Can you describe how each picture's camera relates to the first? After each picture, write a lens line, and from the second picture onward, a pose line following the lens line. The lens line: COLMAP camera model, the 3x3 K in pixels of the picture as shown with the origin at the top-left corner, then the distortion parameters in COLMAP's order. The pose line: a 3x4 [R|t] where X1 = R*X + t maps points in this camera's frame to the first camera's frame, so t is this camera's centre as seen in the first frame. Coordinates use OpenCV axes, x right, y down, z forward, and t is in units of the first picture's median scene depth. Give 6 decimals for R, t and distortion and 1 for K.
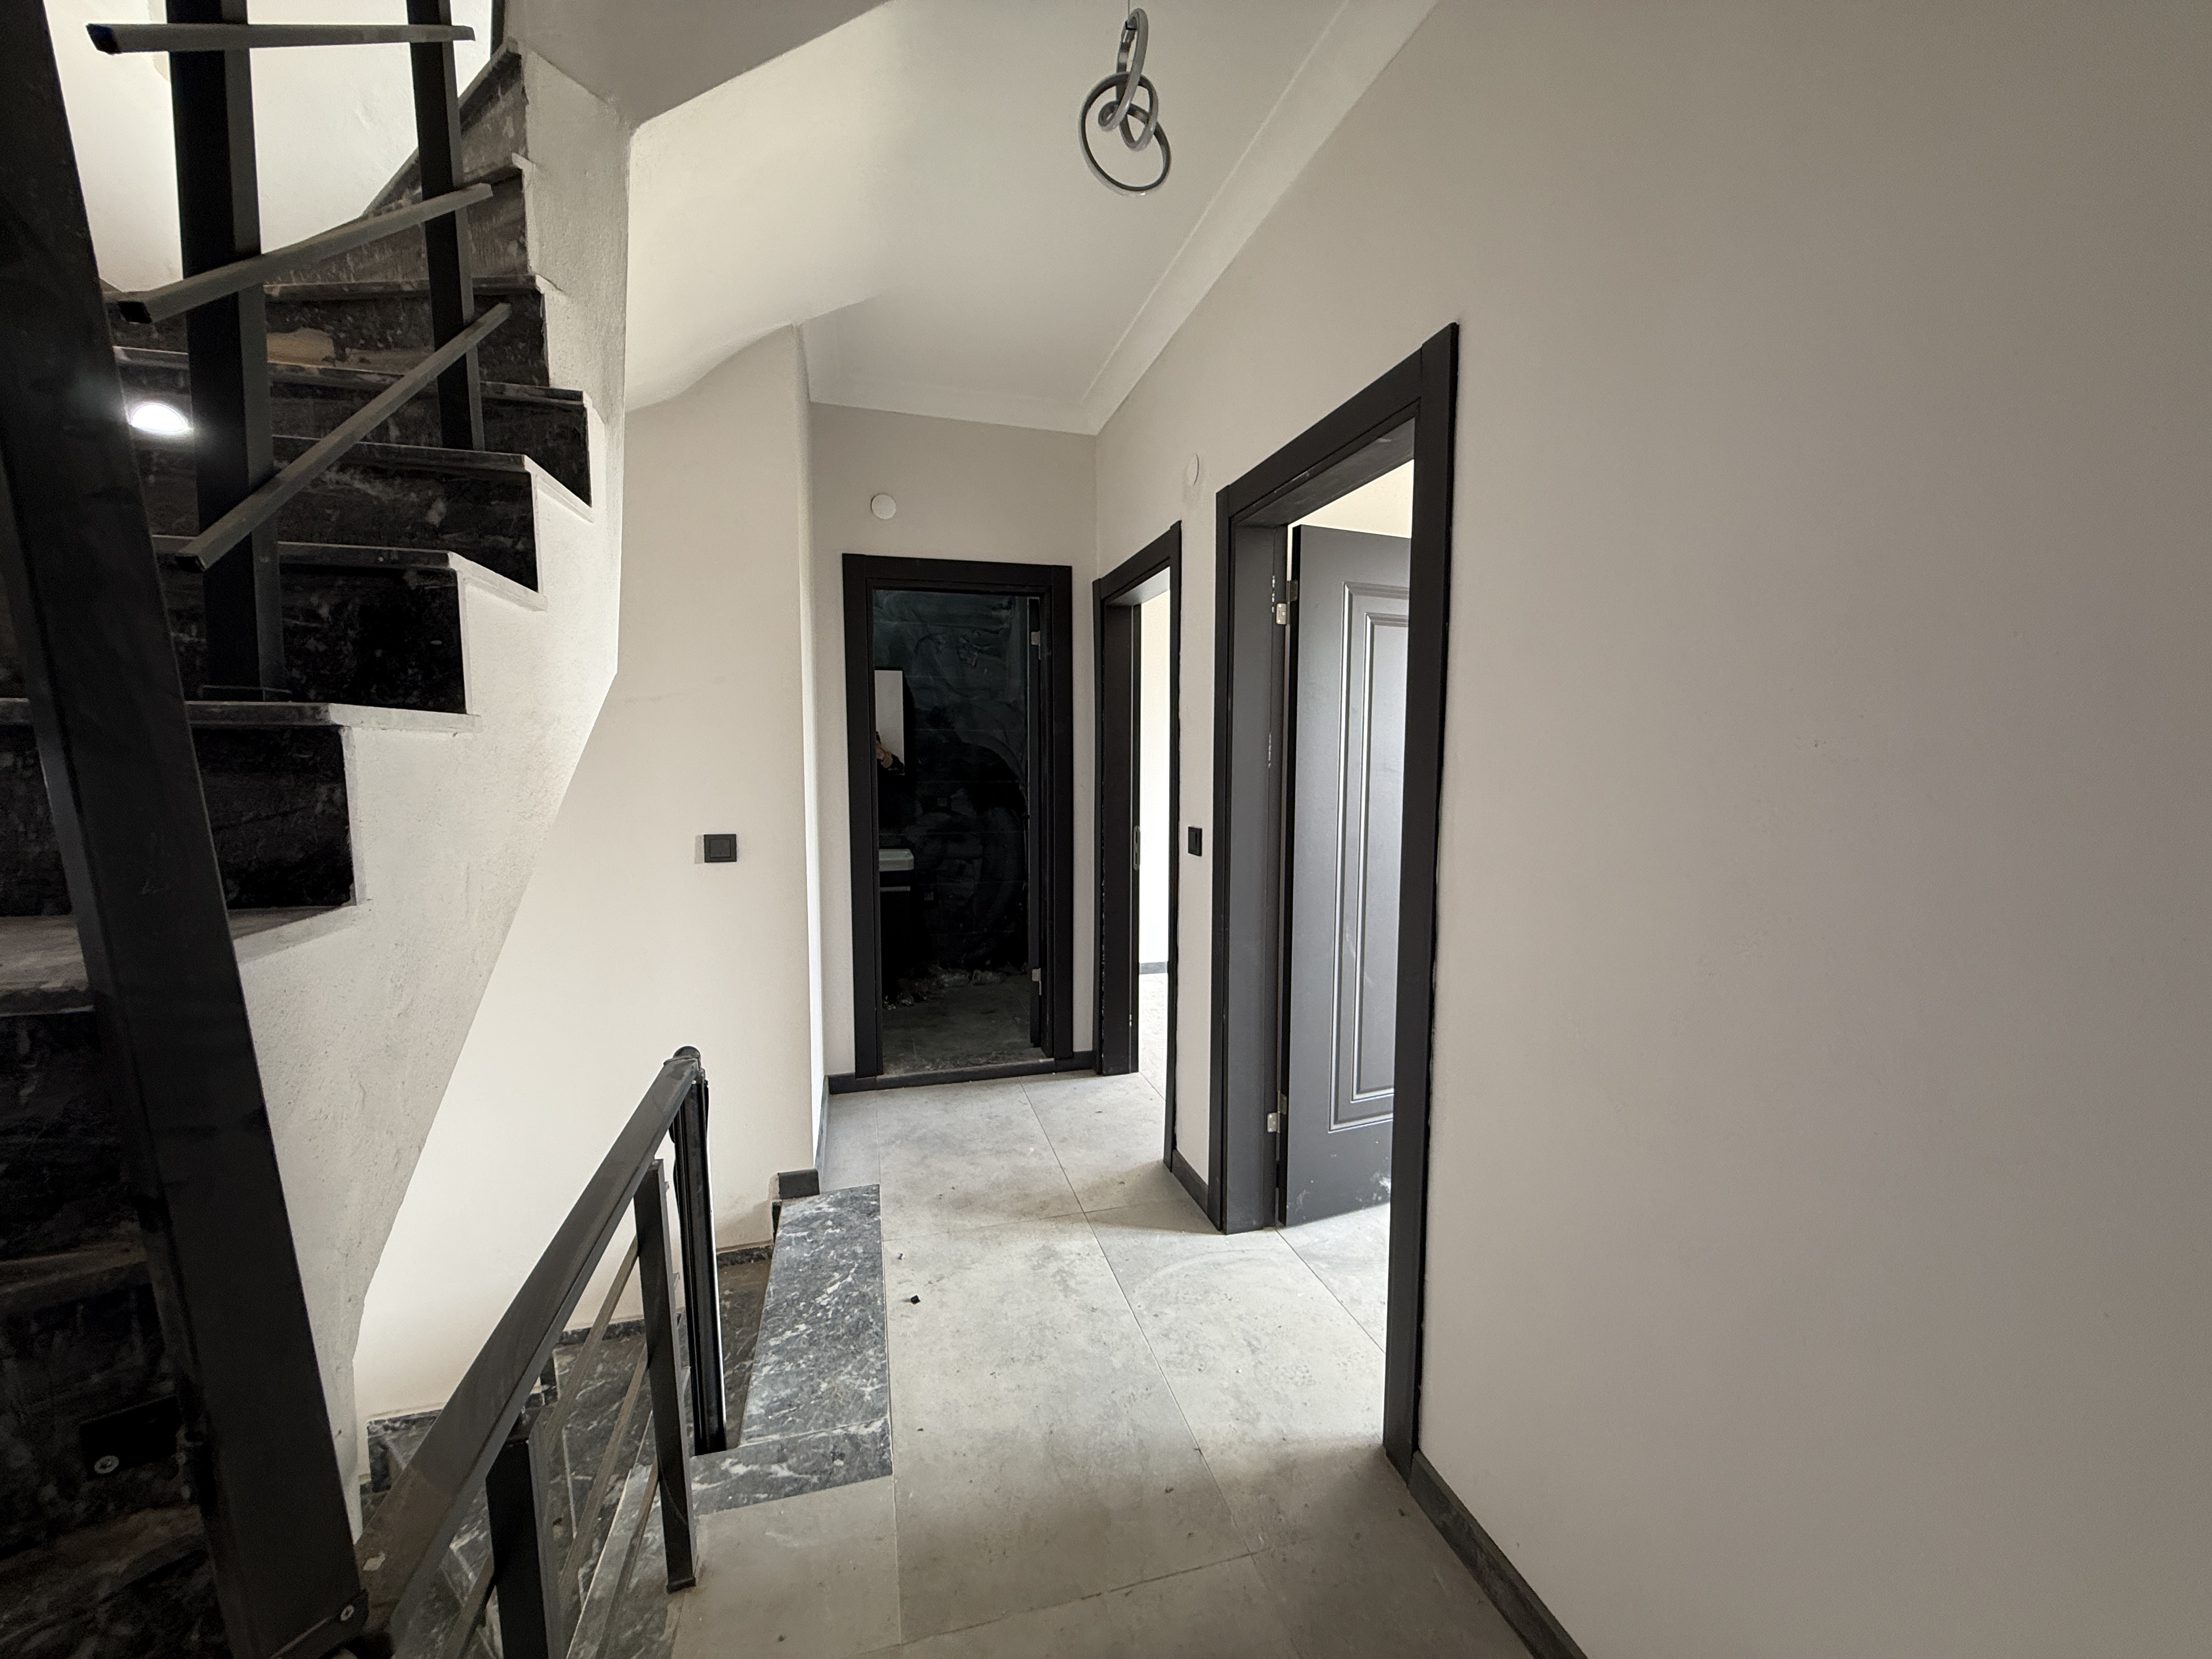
lens RADIAL K [[880.9, 0, 1108.5], [0, 880.9, 839.0], [0, 0, 1]] dist [-0.001378, 0.000340]
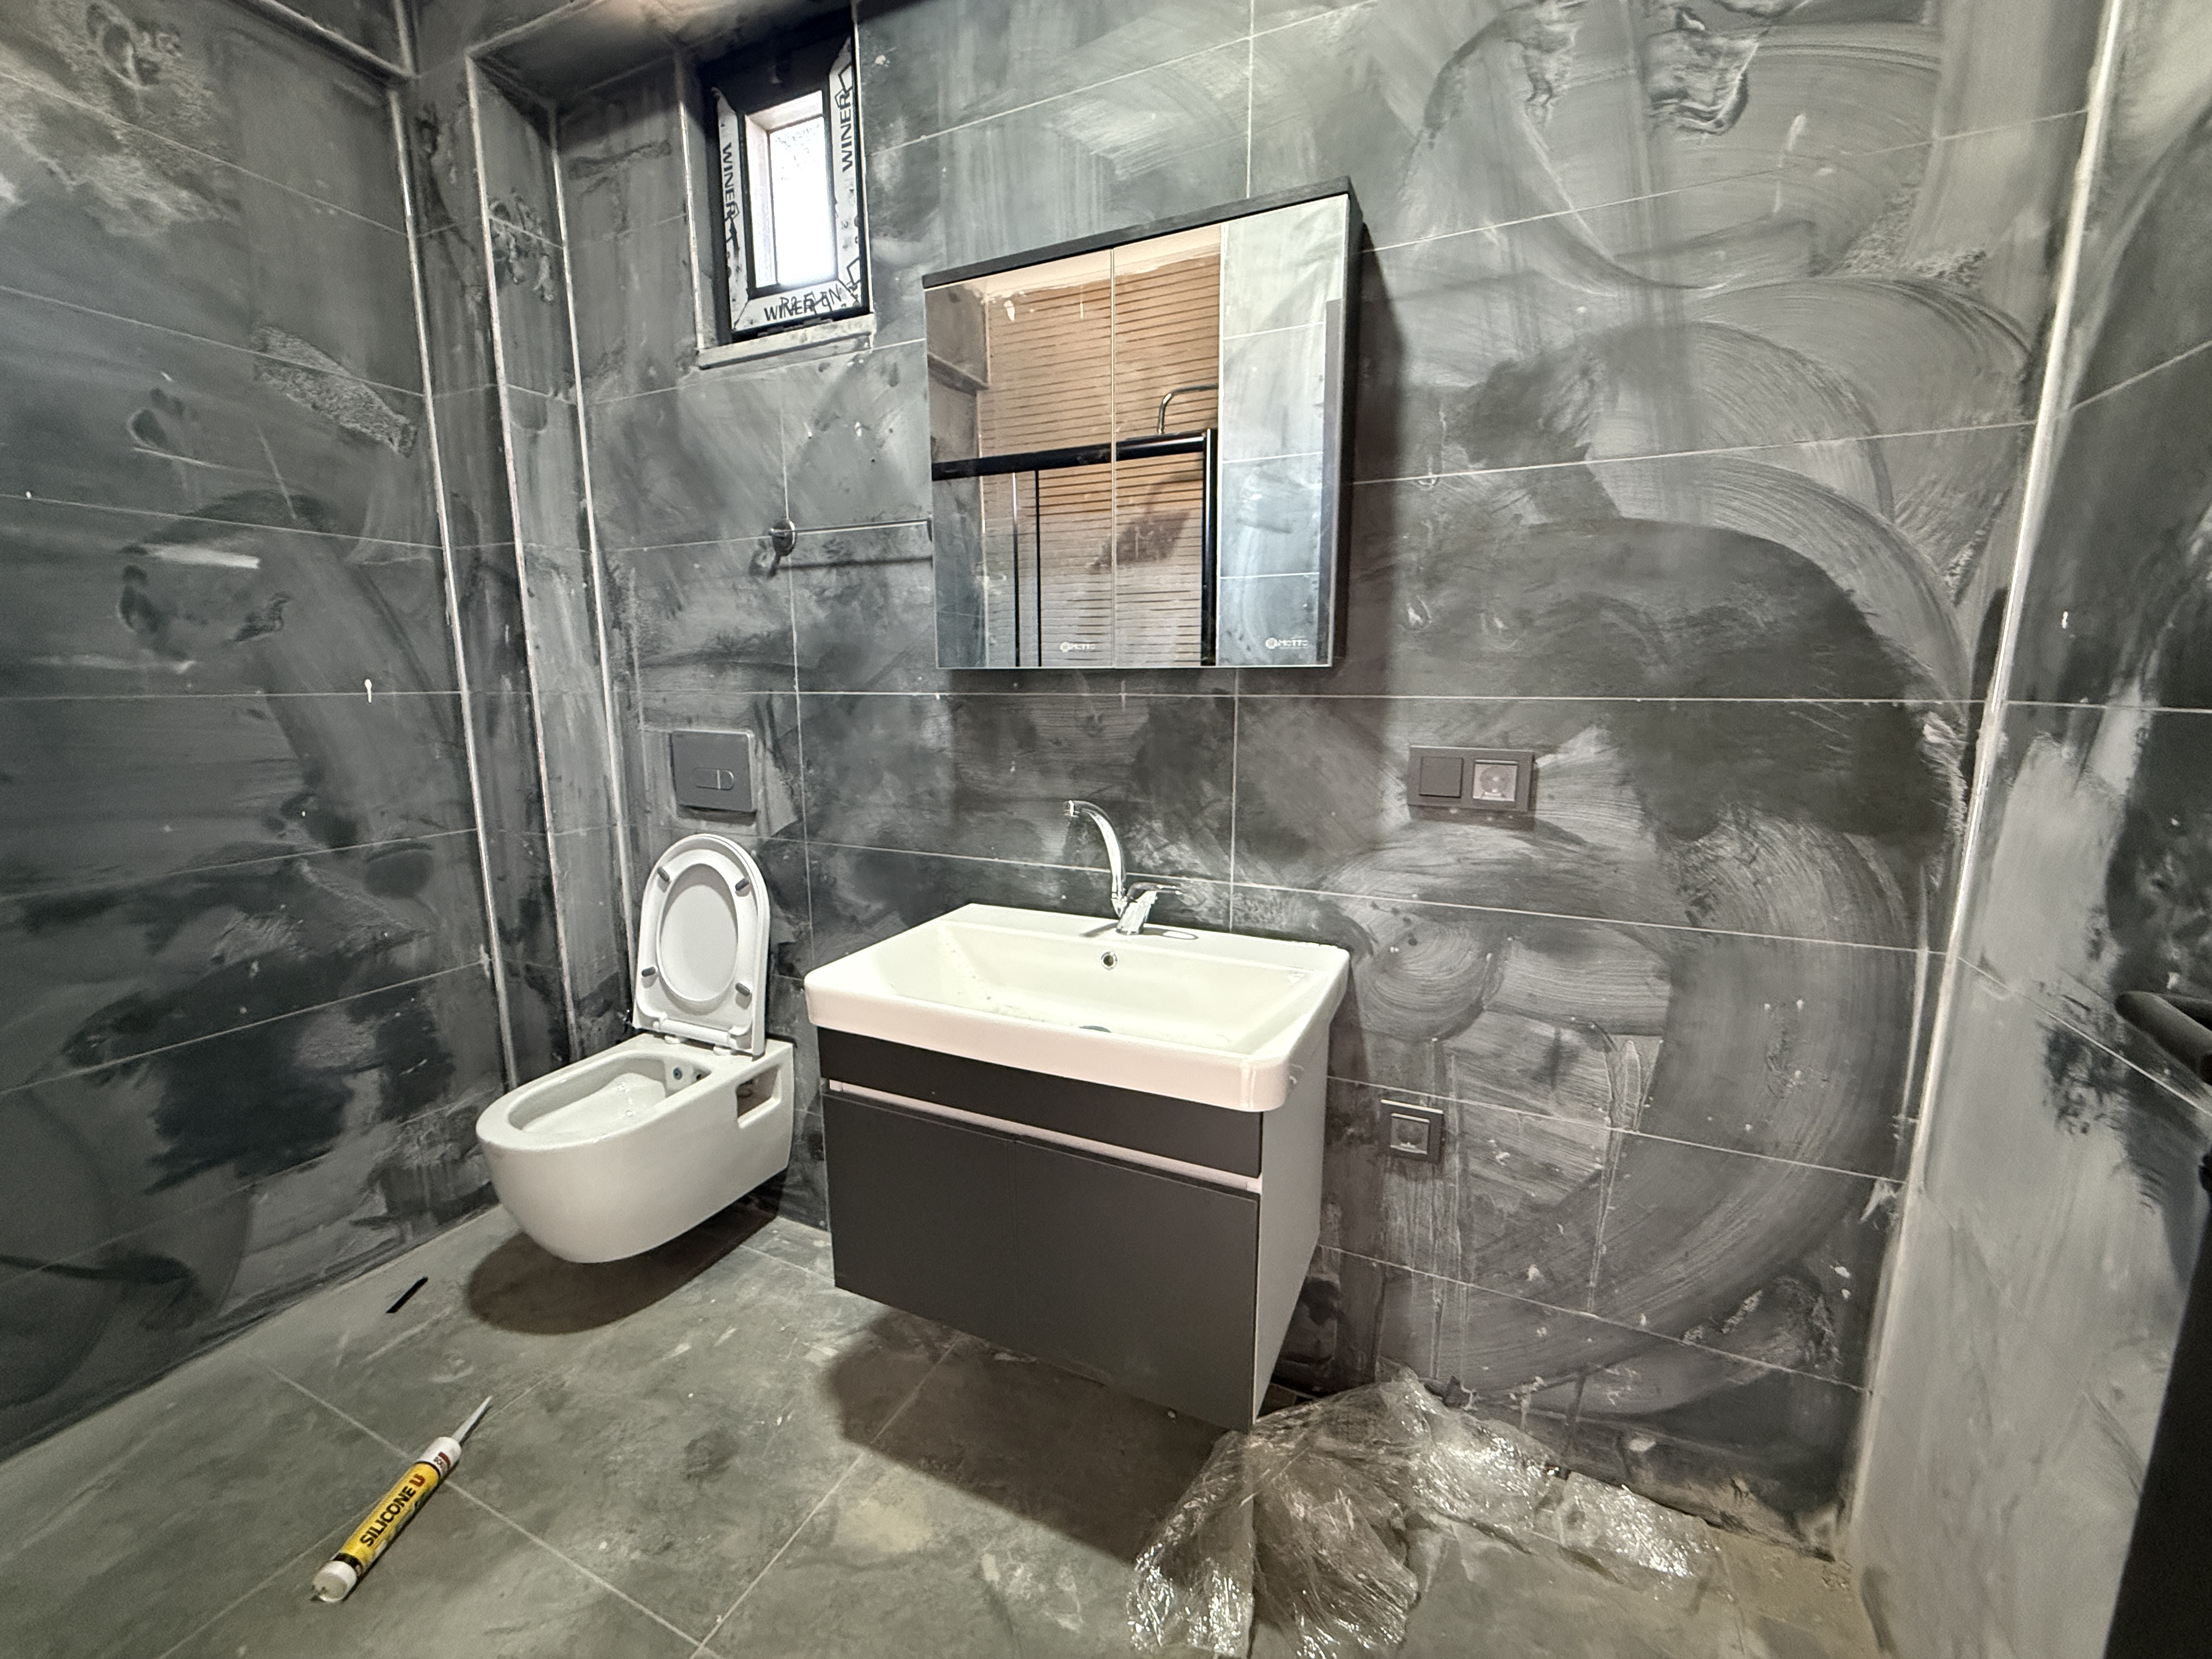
lens RADIAL K [[880.9, 0, 1109.8], [0, 880.9, 830.9], [0, 0, 1]] dist [-0.001378, 0.000340]
pose [[0.760539, 0.106765, -0.640454, -0.115430], [-0.058359, 0.993636, 0.096340, -0.046397], [0.646664, -0.035894, 0.761930, 0.759456]]
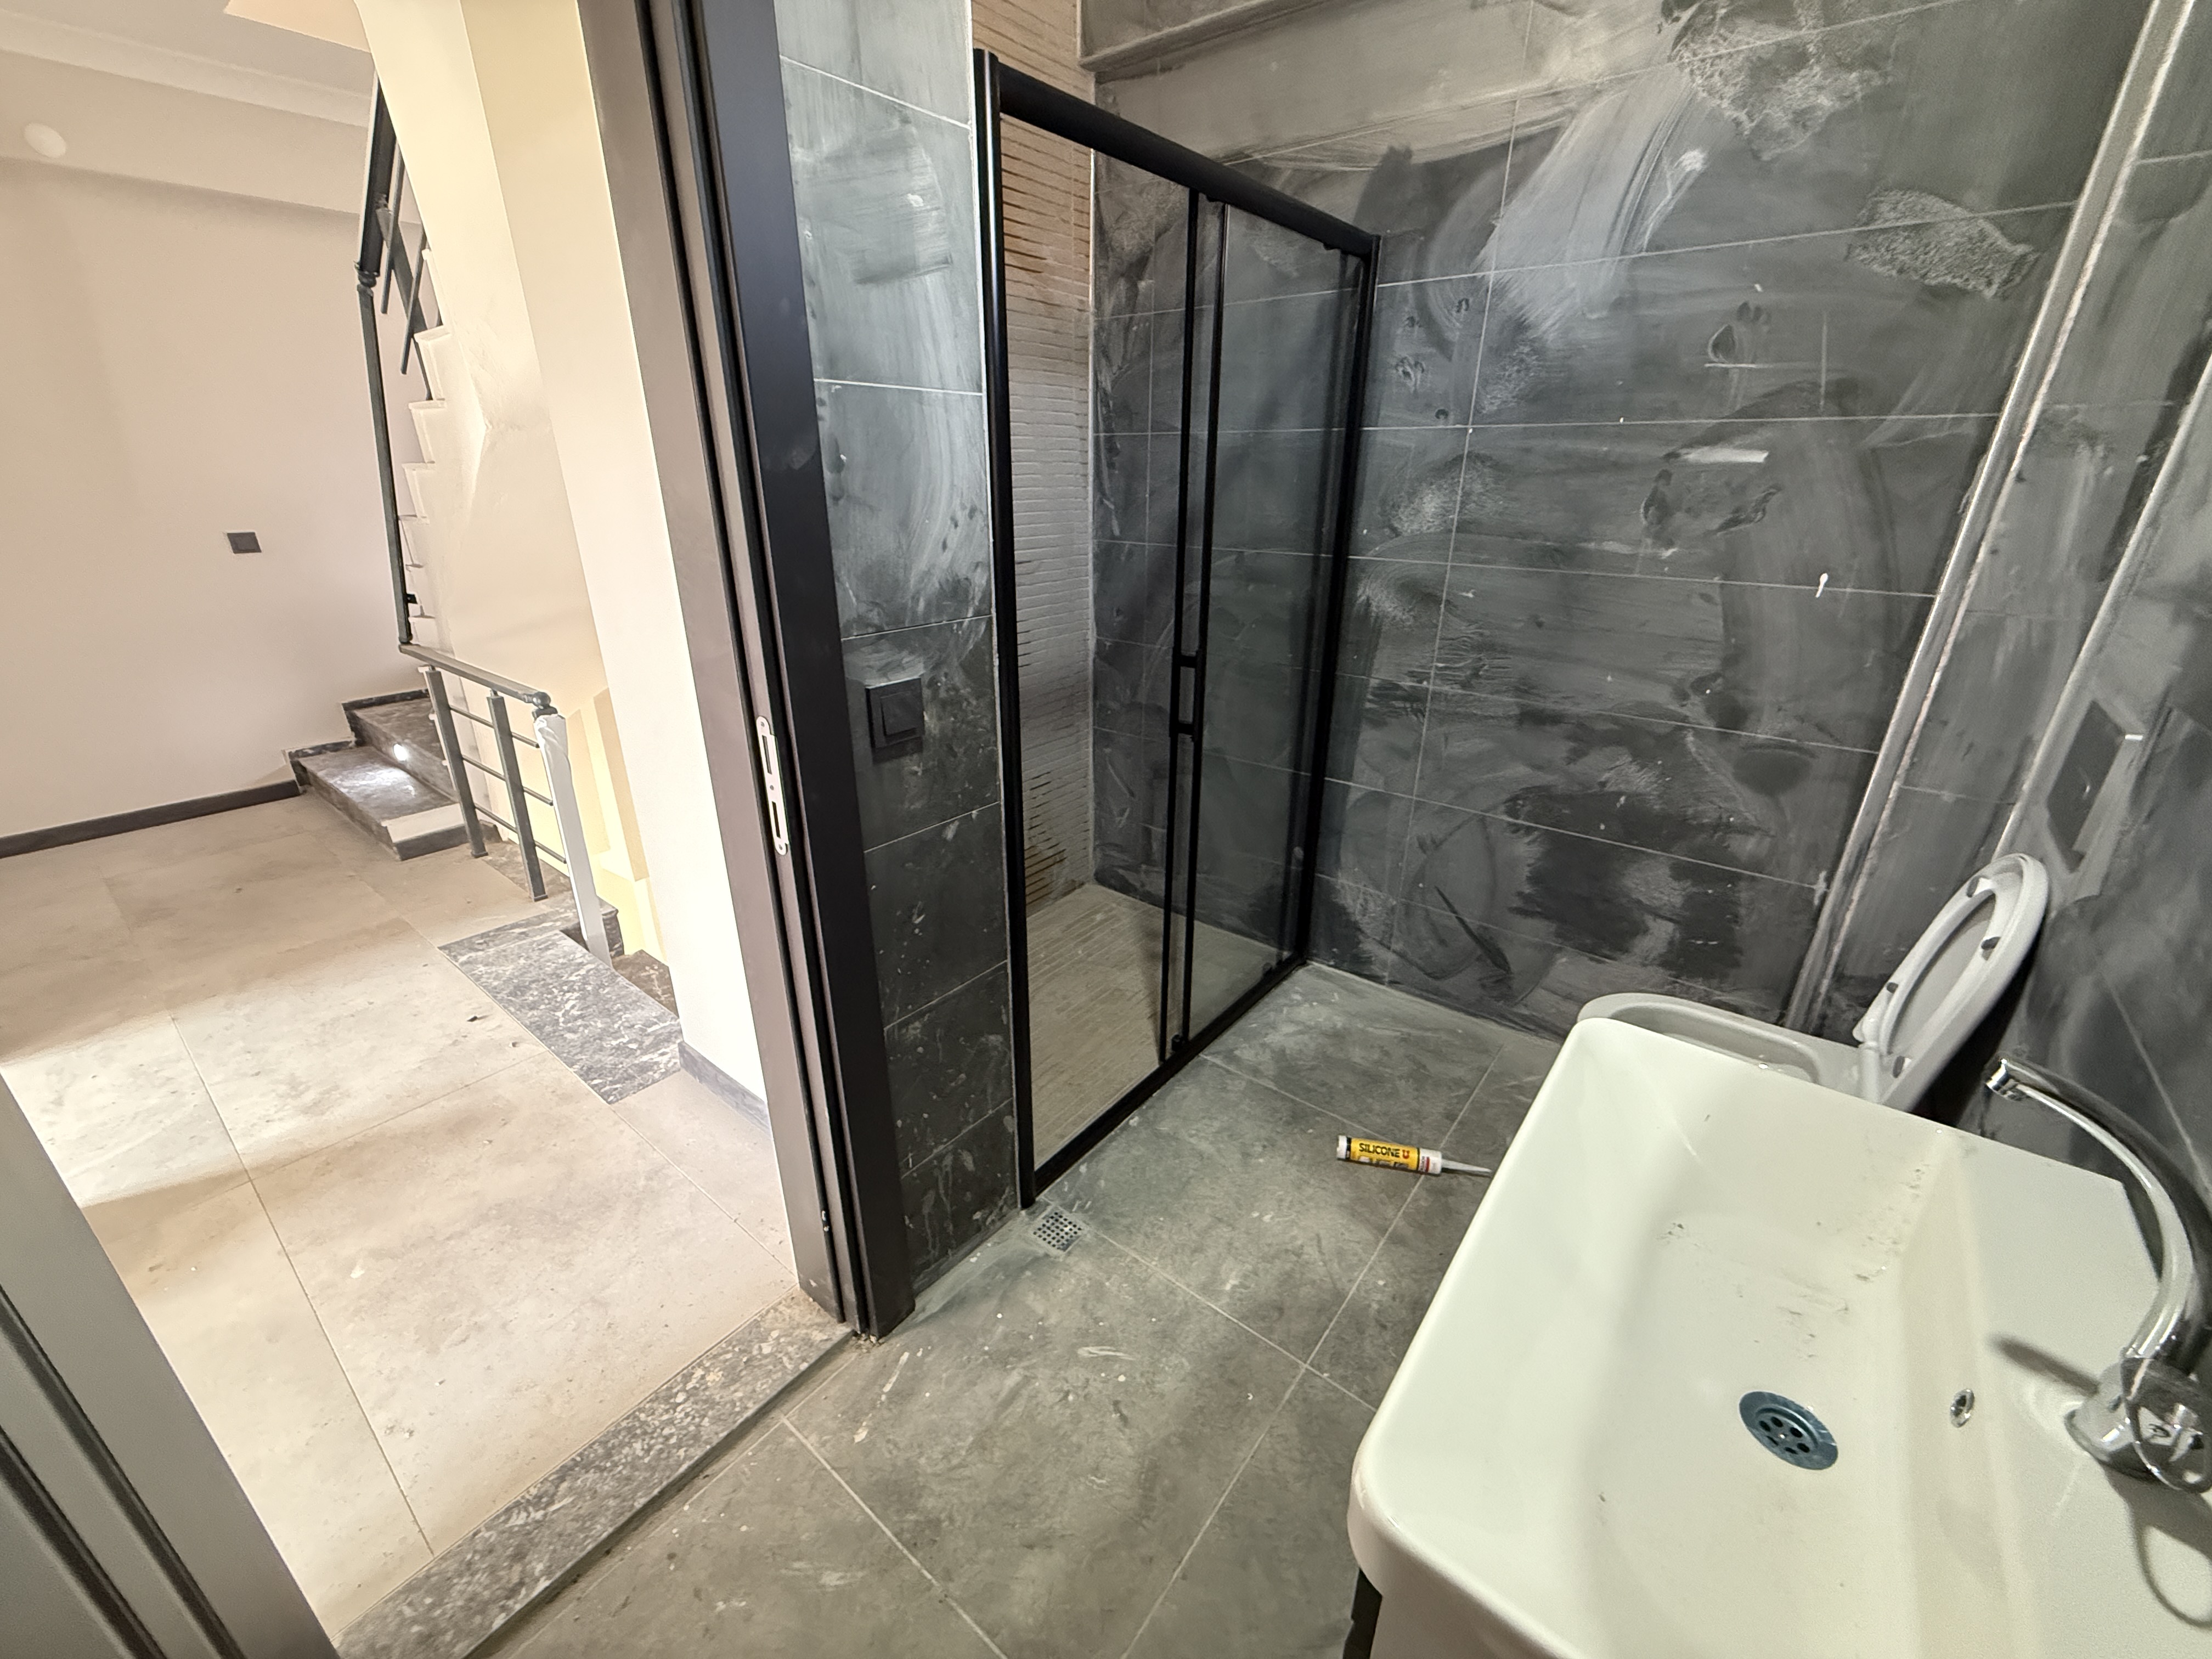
lens RADIAL K [[880.9, 0, 1100.6], [0, 880.9, 831.5], [0, 0, 1]] dist [-0.001378, 0.000340]
pose [[-0.812594, 0.216209, -0.541244, -0.137901], [-0.063044, 0.890592, 0.450413, -0.098748], [0.579411, 0.400125, -0.710059, 0.945261]]
